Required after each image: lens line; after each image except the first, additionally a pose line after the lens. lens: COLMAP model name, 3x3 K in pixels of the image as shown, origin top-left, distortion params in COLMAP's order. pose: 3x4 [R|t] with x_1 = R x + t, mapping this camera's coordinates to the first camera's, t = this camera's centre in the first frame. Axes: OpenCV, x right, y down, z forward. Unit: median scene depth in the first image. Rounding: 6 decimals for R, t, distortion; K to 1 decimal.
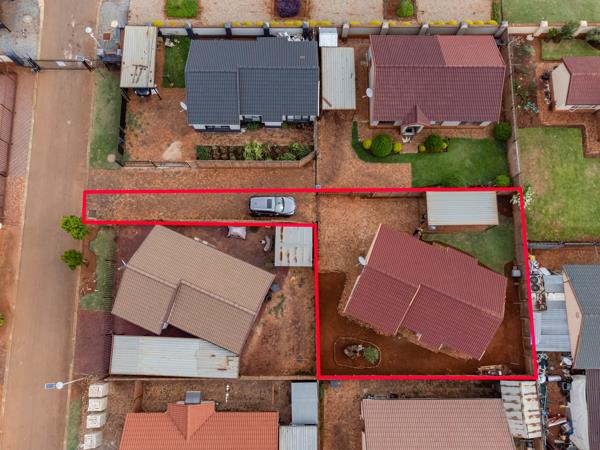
lens RADIAL K [[408.4, 0, 302.4], [0, 408.4, 236.0], [0, 0, 1]] dist [0.022733, 0.000505]
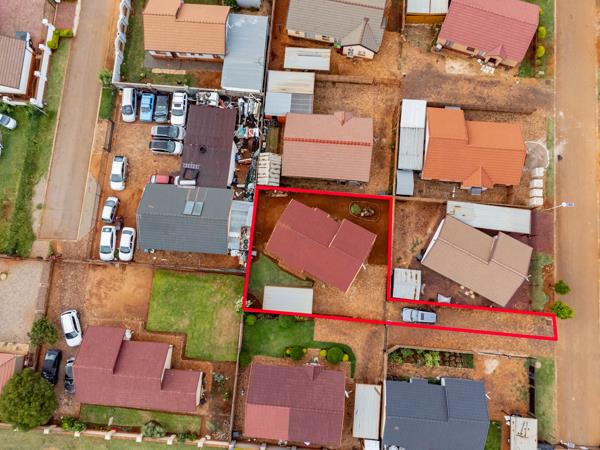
lens RADIAL K [[408.4, 0, 302.4], [0, 408.4, 236.0], [0, 0, 1]] dist [0.022733, 0.000505]
pose [[-0.996392, -0.082919, 0.018082, 0.318036], [0.084657, -0.956098, 0.280552, -0.239101], [-0.005975, 0.281070, 0.959669, -0.410123]]
